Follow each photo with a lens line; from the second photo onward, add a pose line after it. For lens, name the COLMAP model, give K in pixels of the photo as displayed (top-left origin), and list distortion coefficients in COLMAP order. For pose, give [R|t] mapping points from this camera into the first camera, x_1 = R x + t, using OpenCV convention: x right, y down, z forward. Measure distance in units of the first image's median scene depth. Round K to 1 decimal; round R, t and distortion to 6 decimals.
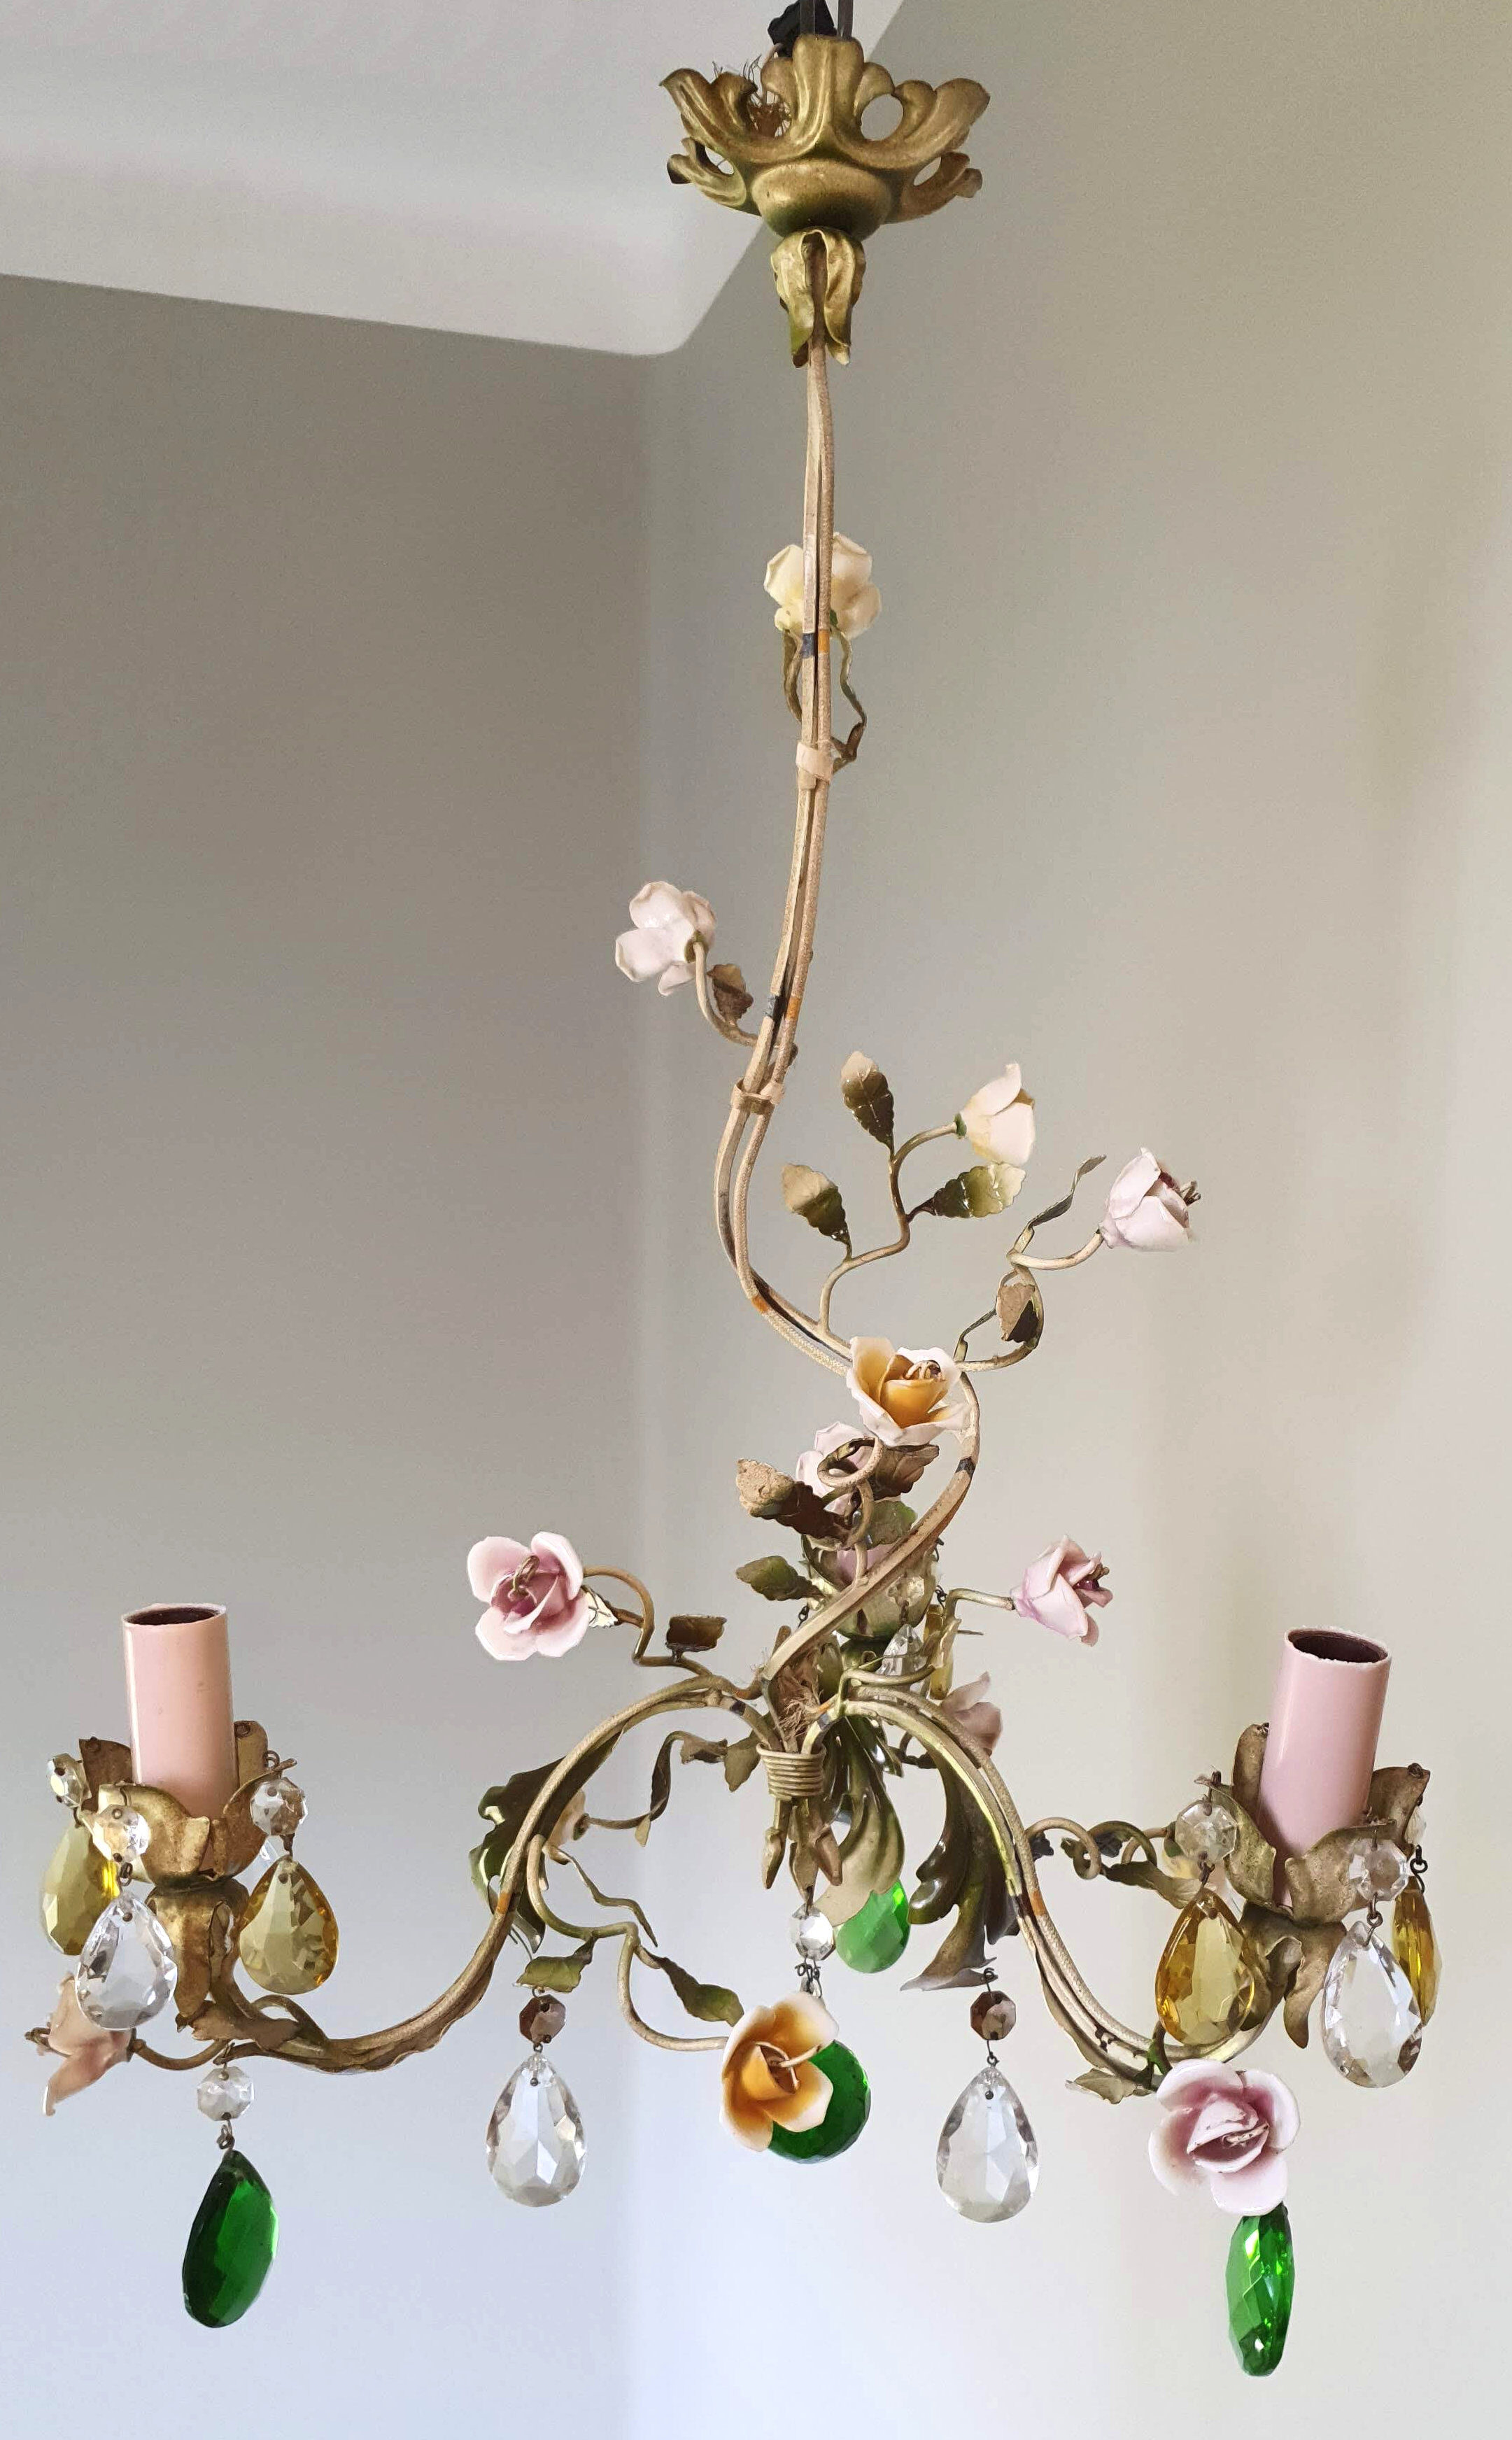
lens RADIAL K [[2649.1, 0, 756.0], [0, 2649.1, 1220.0], [0, 0, 1]] dist [0.100961, -0.346525]
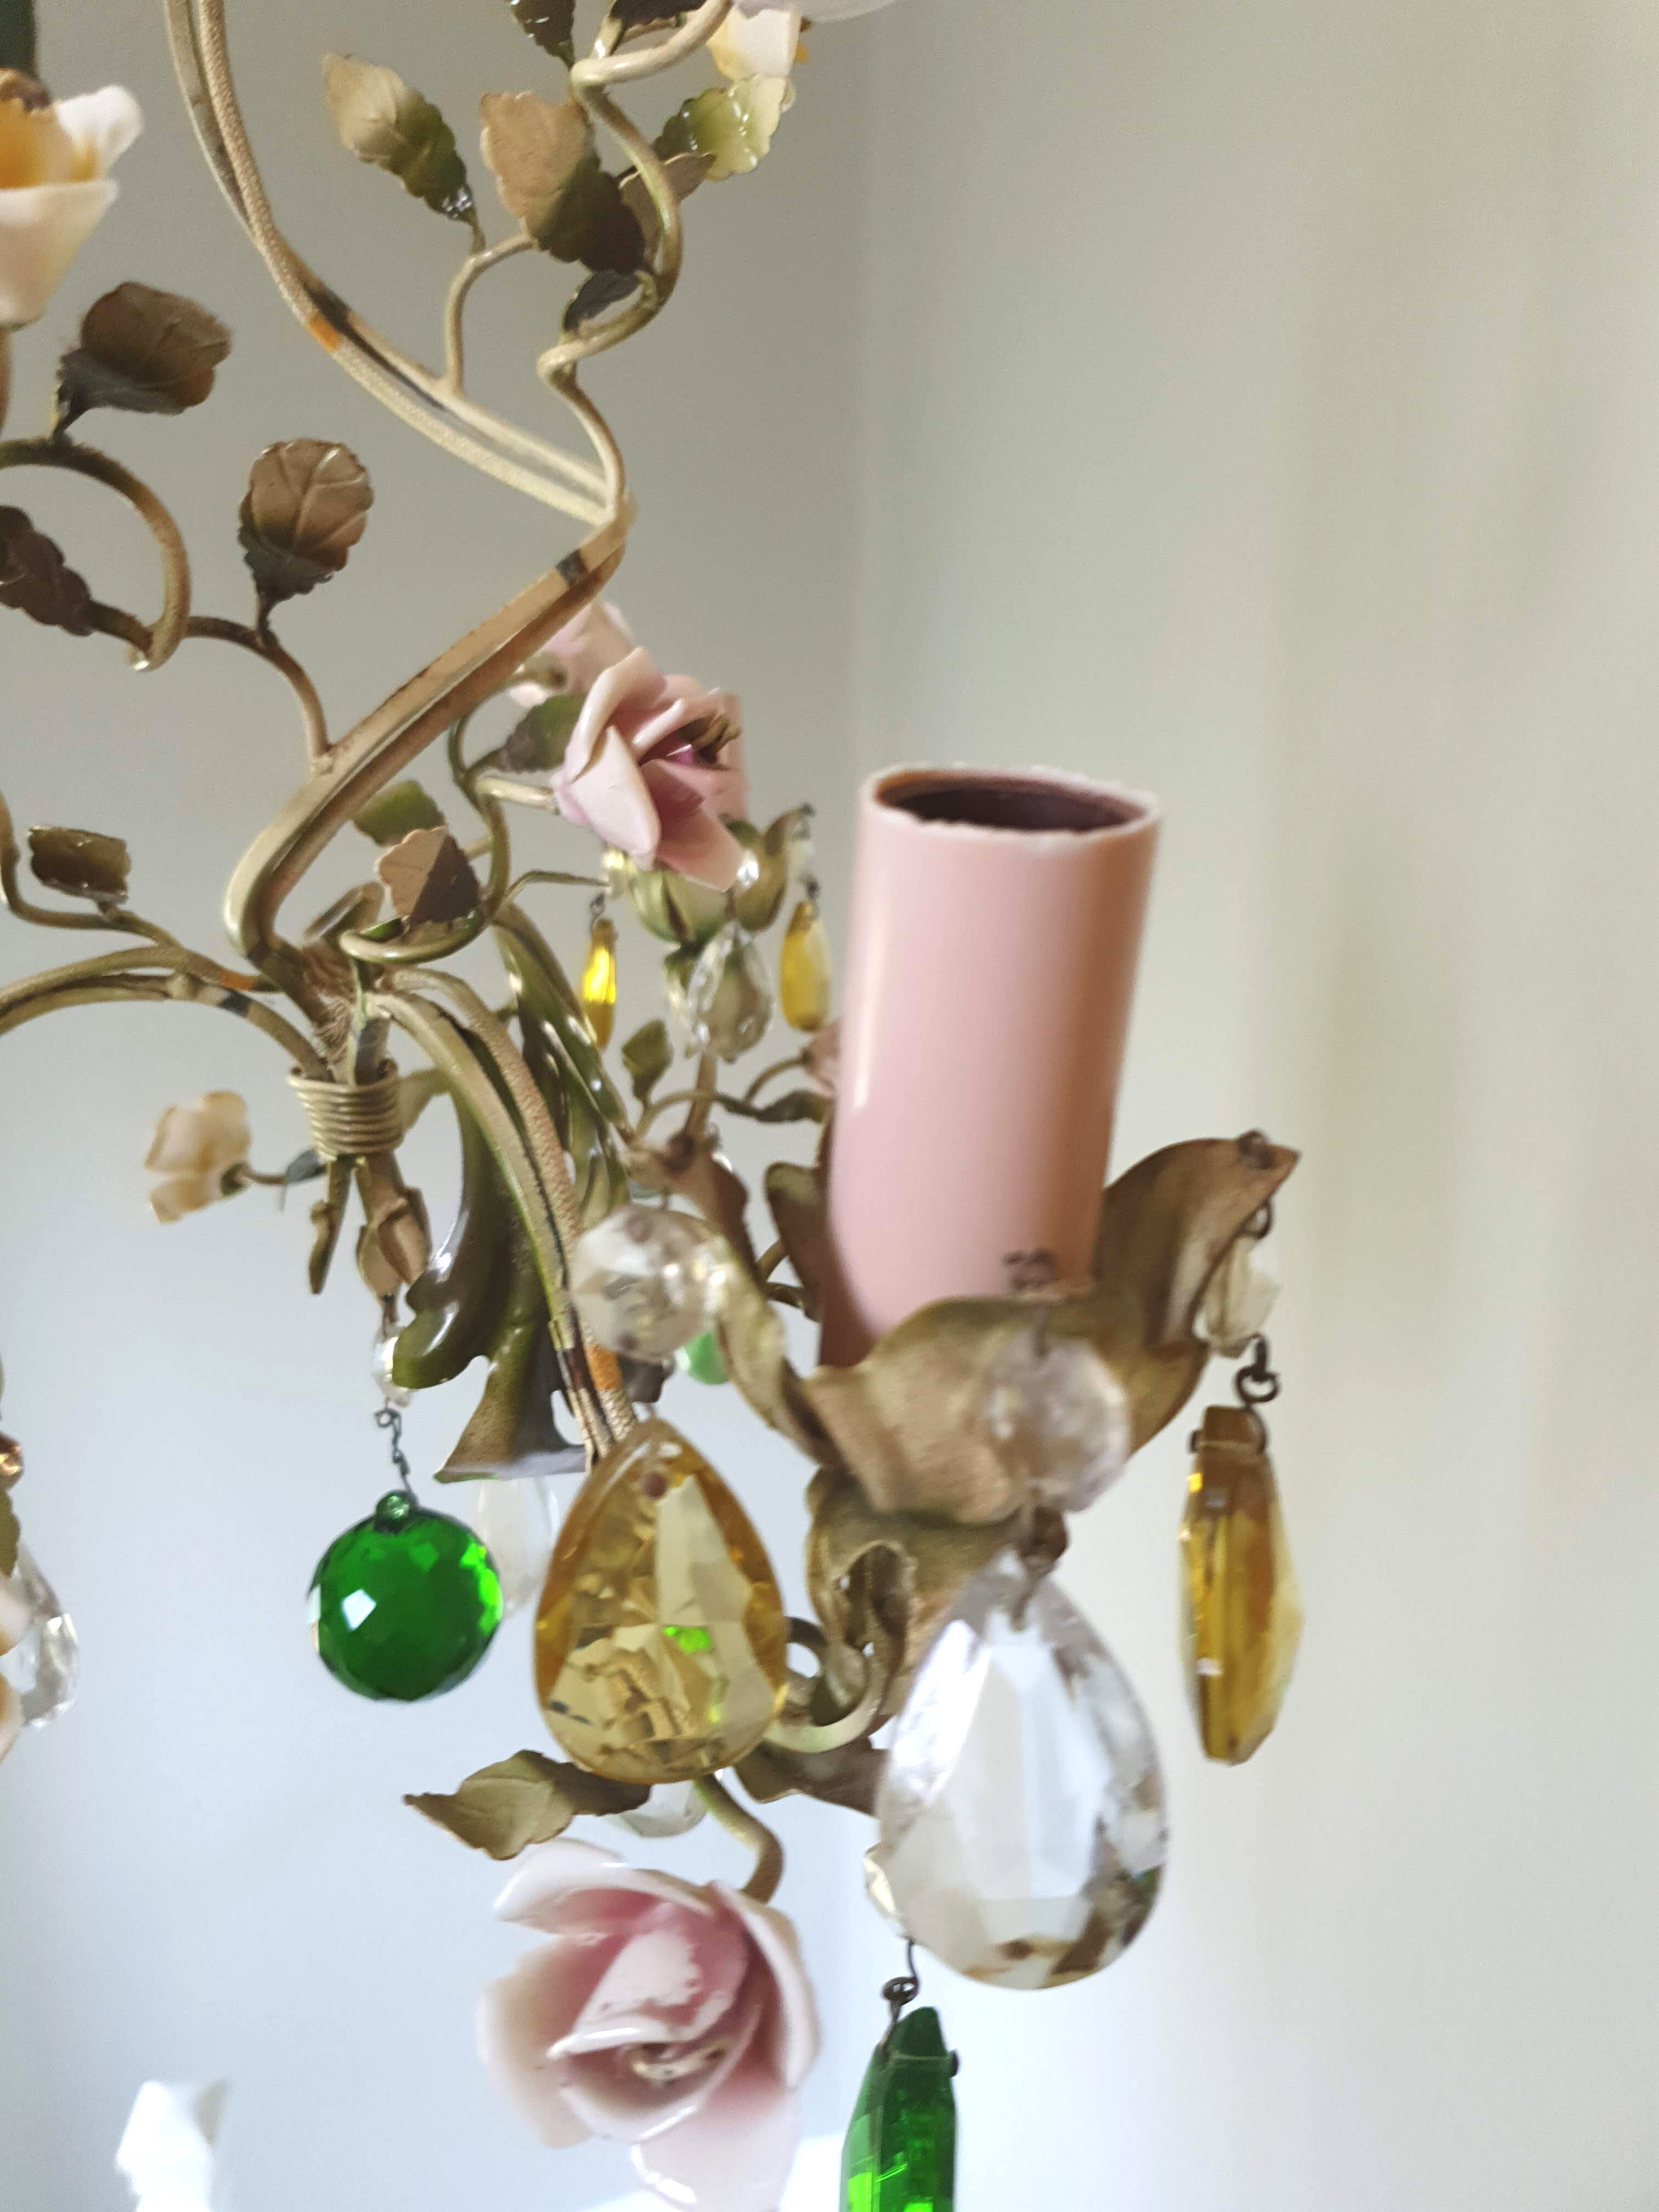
lens RADIAL K [[2024.3, 0, 685.4], [0, 2024.3, 1075.7], [0, 0, 1]] dist [0.000967, -0.004124]
pose [[0.978204, 0.035452, -0.204599, 0.202870], [0.001463, 0.984117, 0.177516, 0.129018], [0.207642, -0.173946, 0.962615, 0.629975]]
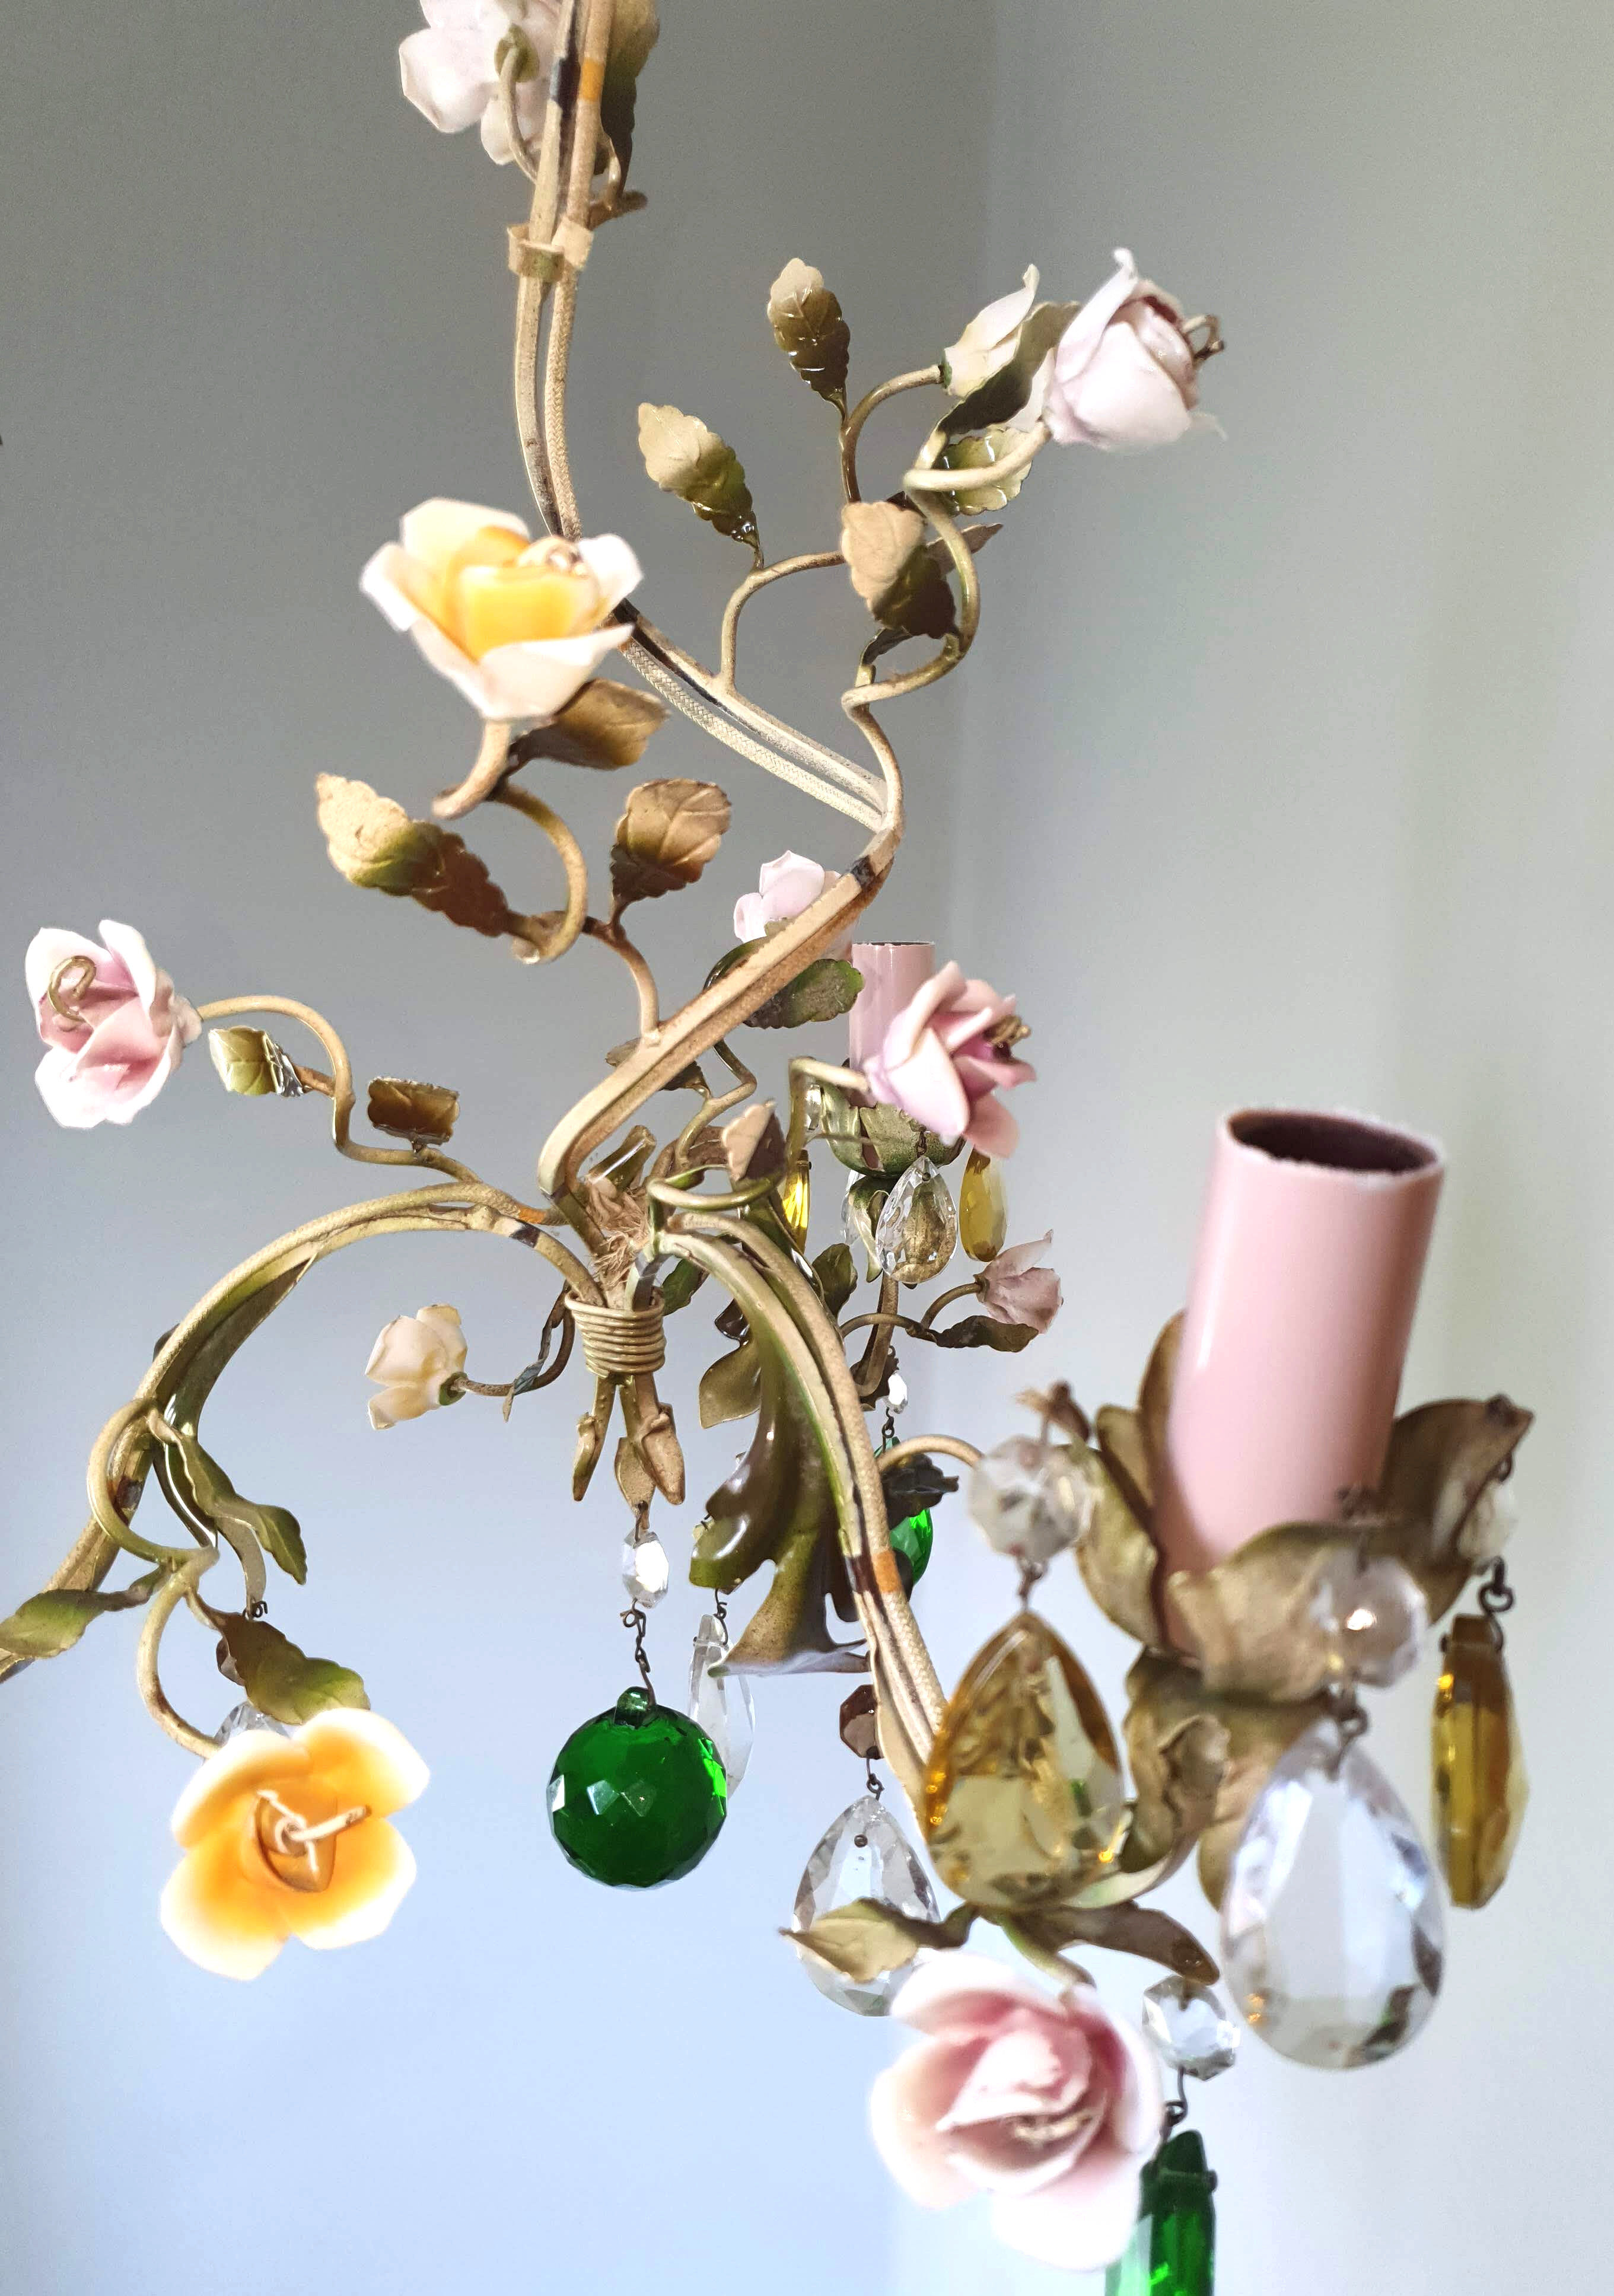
lens RADIAL K [[2147.7, 0, 807.0], [0, 2147.7, 1148.0], [0, 0, 1]] dist [0.070480, -0.154587]
pose [[0.983159, 0.056028, -0.173949, 0.168557], [-0.035282, 0.992130, 0.120142, 0.103301], [0.179312, -0.111982, 0.977398, 0.532392]]
